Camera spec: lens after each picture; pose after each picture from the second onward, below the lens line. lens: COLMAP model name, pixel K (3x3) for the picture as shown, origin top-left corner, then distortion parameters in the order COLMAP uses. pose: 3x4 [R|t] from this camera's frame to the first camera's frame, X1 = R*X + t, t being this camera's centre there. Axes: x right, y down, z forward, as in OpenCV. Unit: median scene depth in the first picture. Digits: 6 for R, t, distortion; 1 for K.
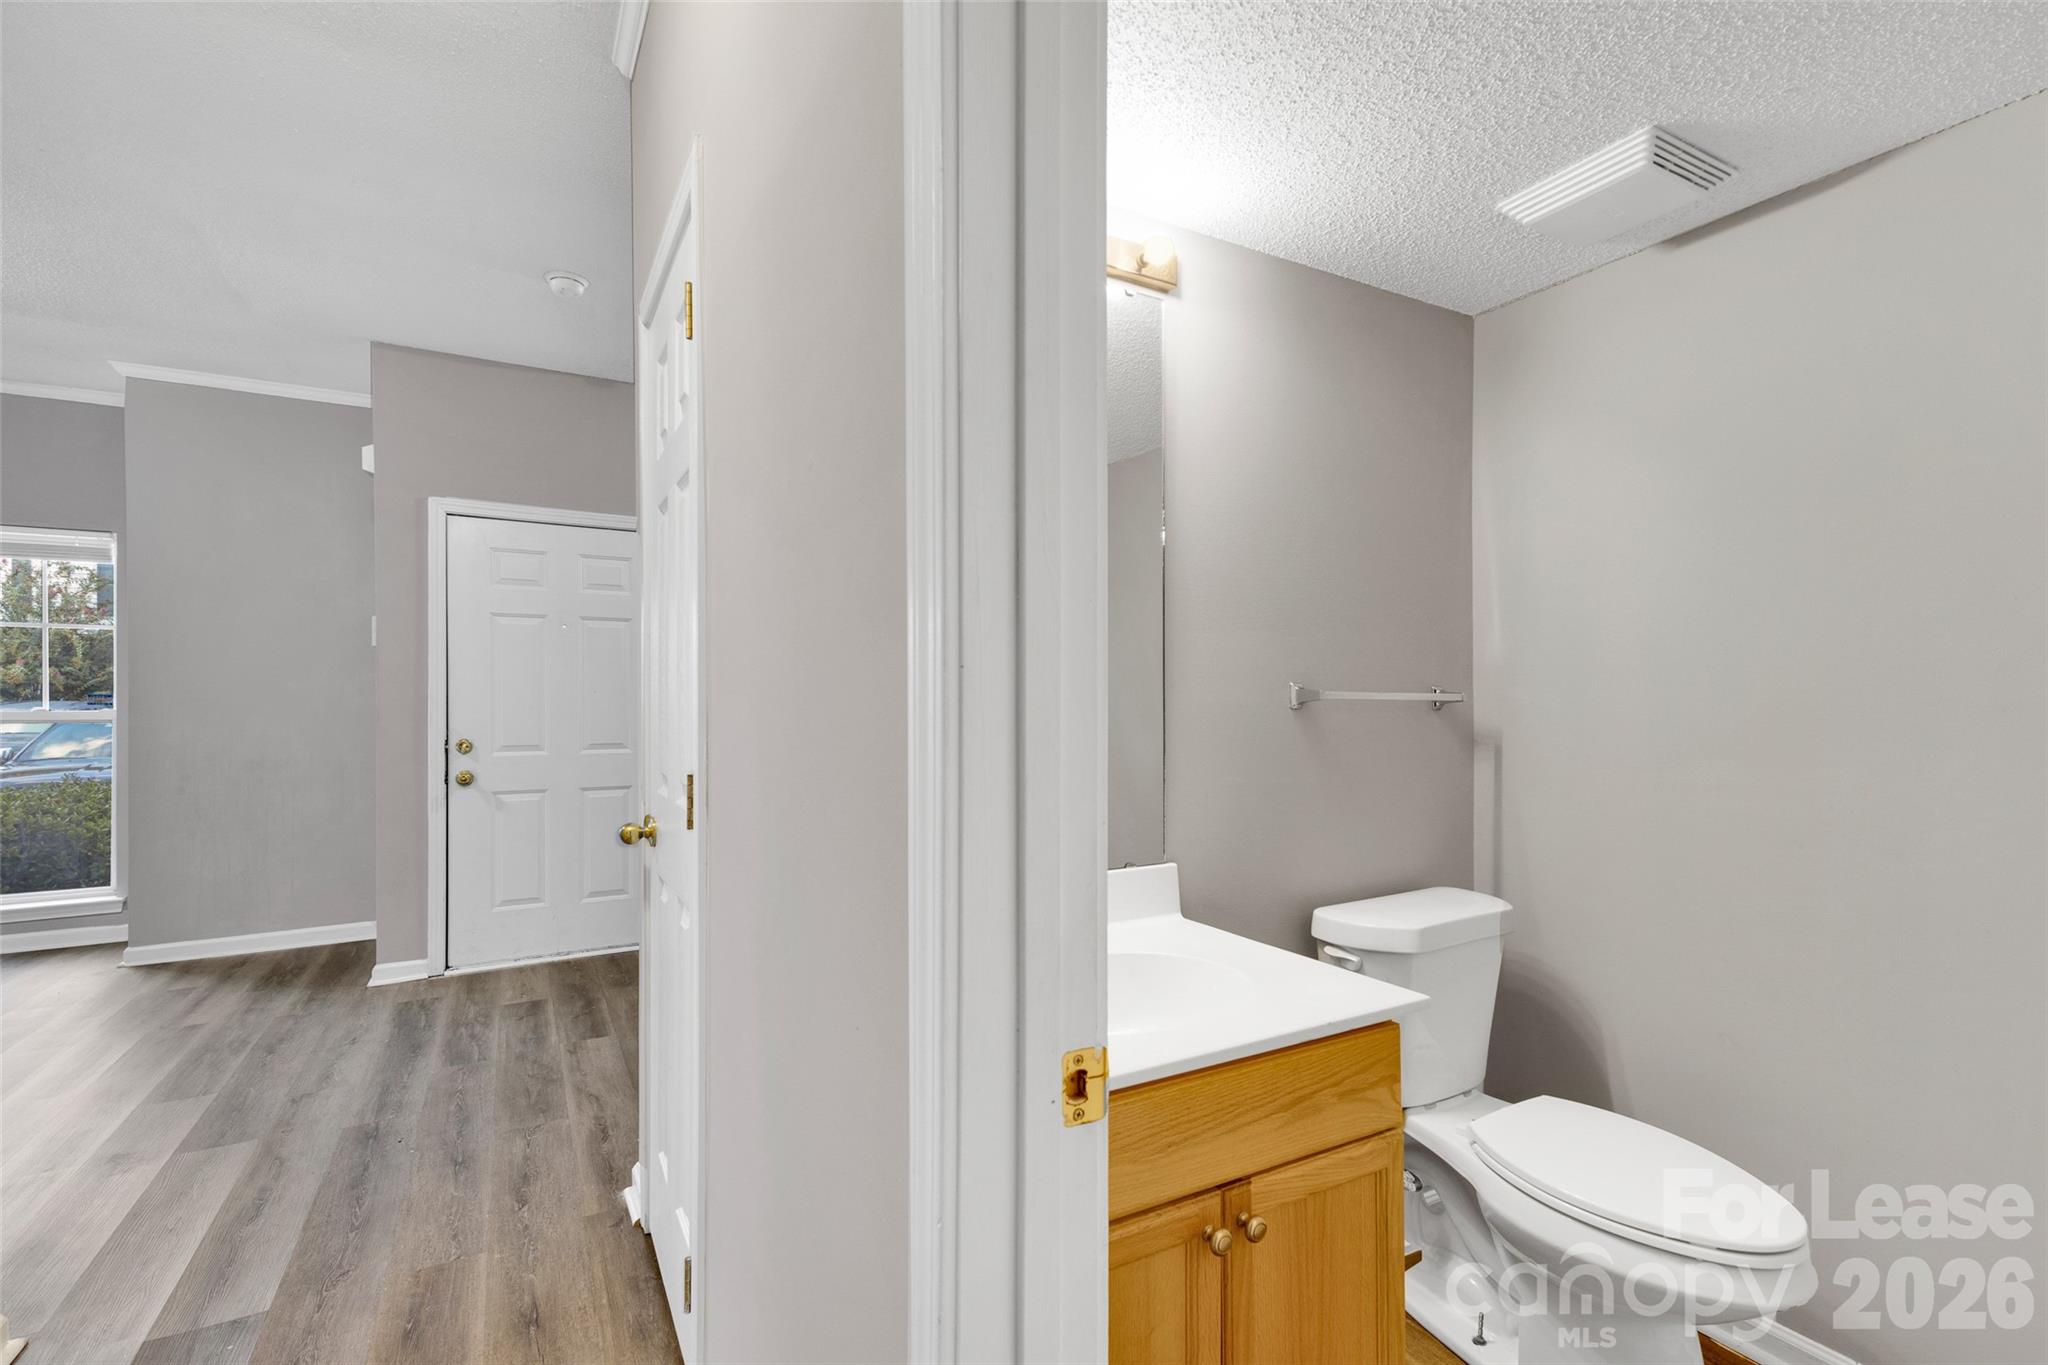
lens RADIAL K [[911.6, 0, 1026.0], [0, 911.6, 700.8], [0, 0, 1]] dist [0.018200, 0.000054]
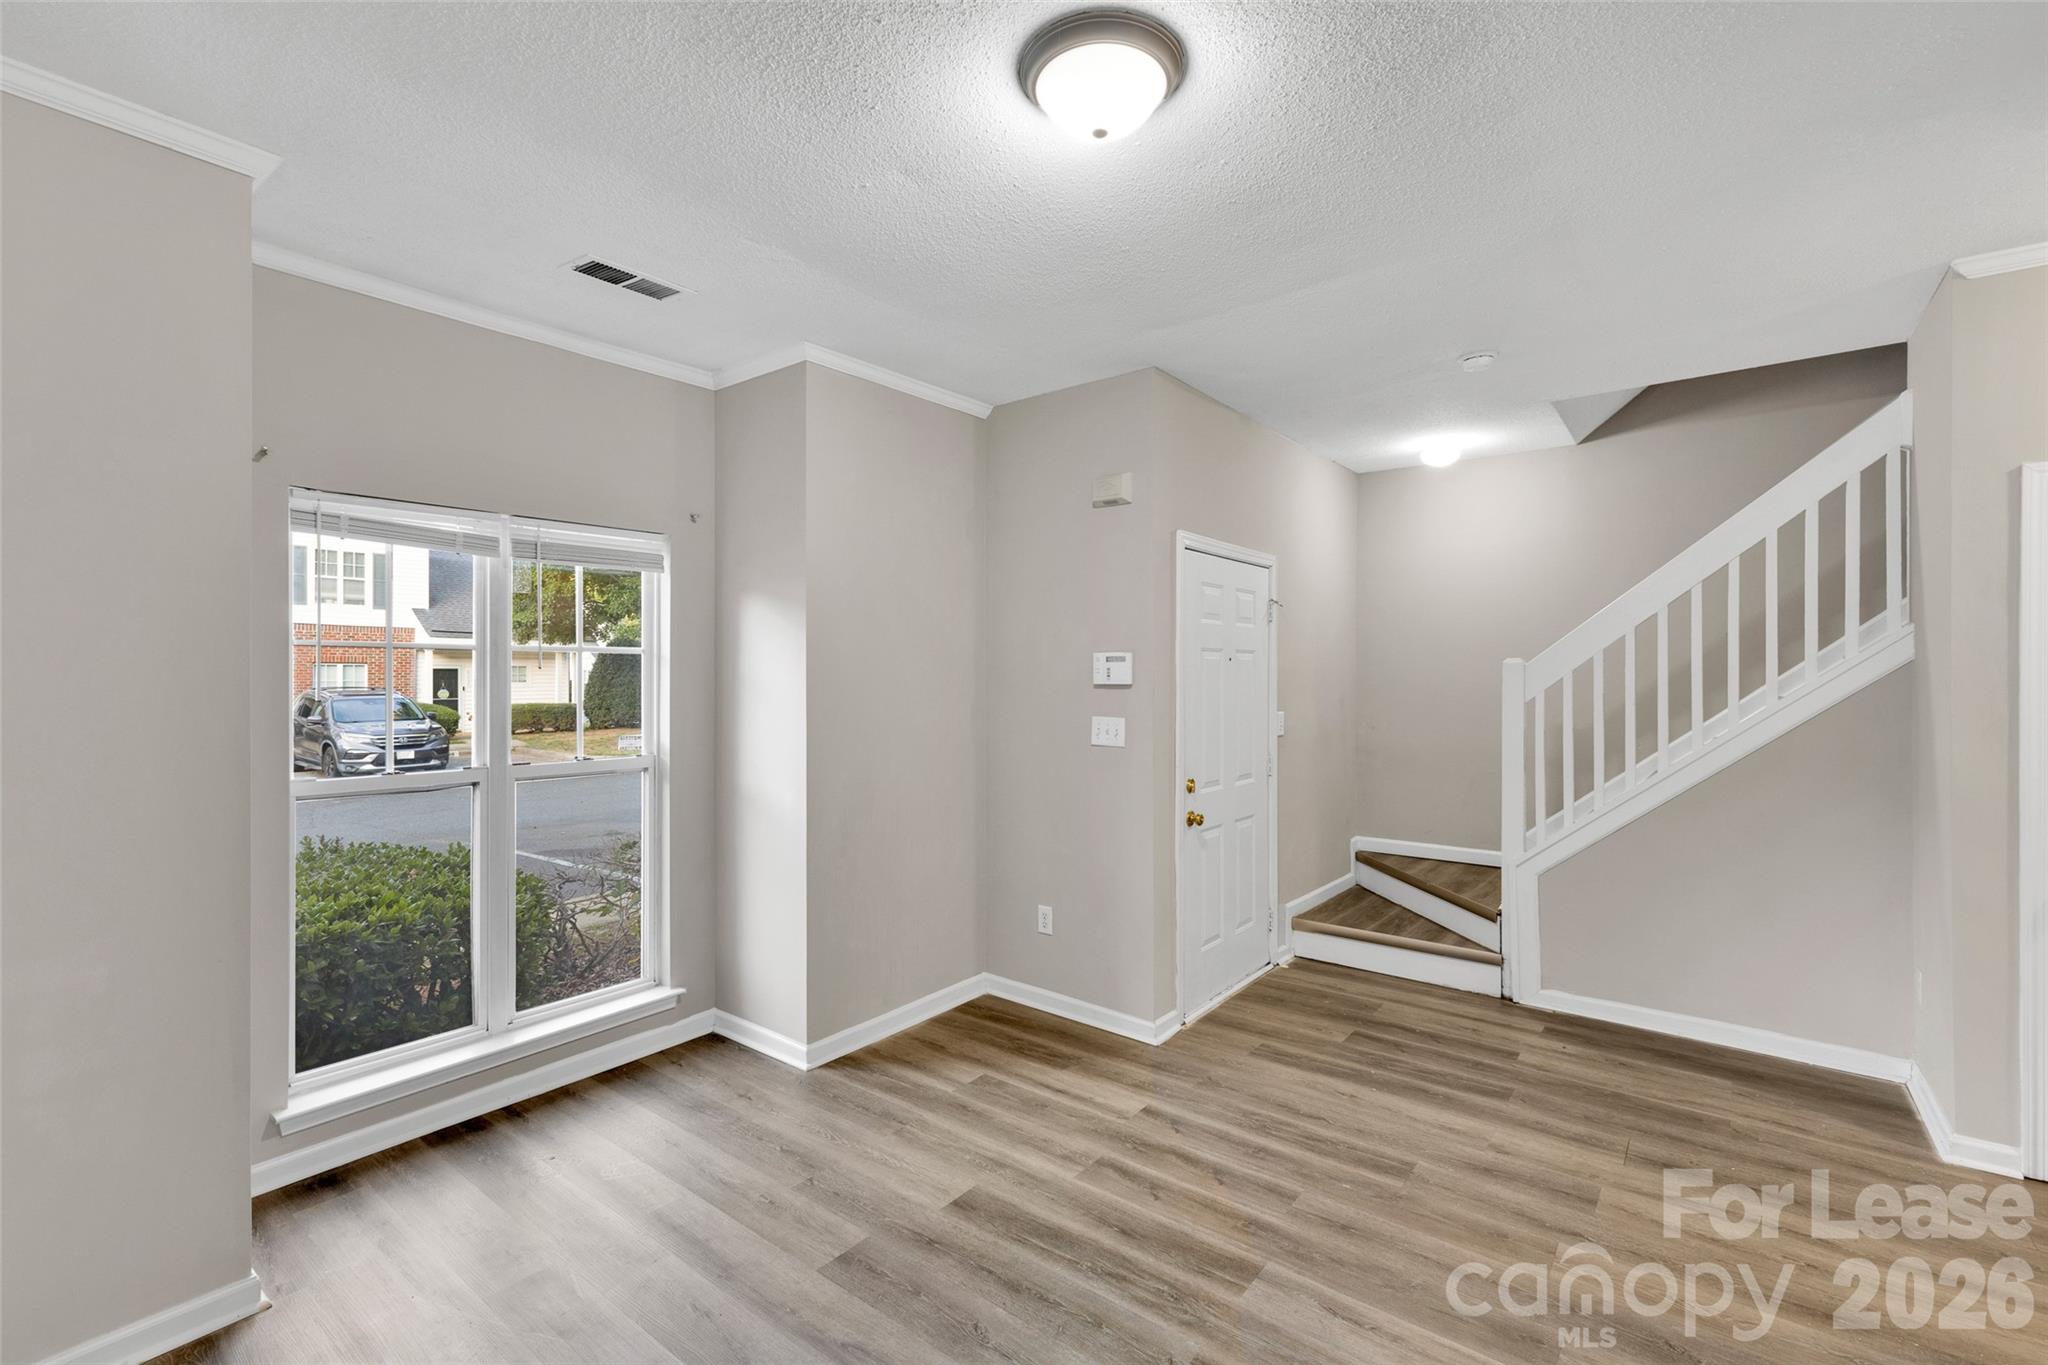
lens RADIAL K [[913.3, 0, 1015.5], [0, 913.3, 676.3], [0, 0, 1]] dist [0.021231, -0.000183]
pose [[0.926734, -0.006511, 0.375661, -1.267489], [0.004205, 0.999967, 0.006957, -0.081675], [-0.375694, -0.004868, 0.926731, 0.189989]]
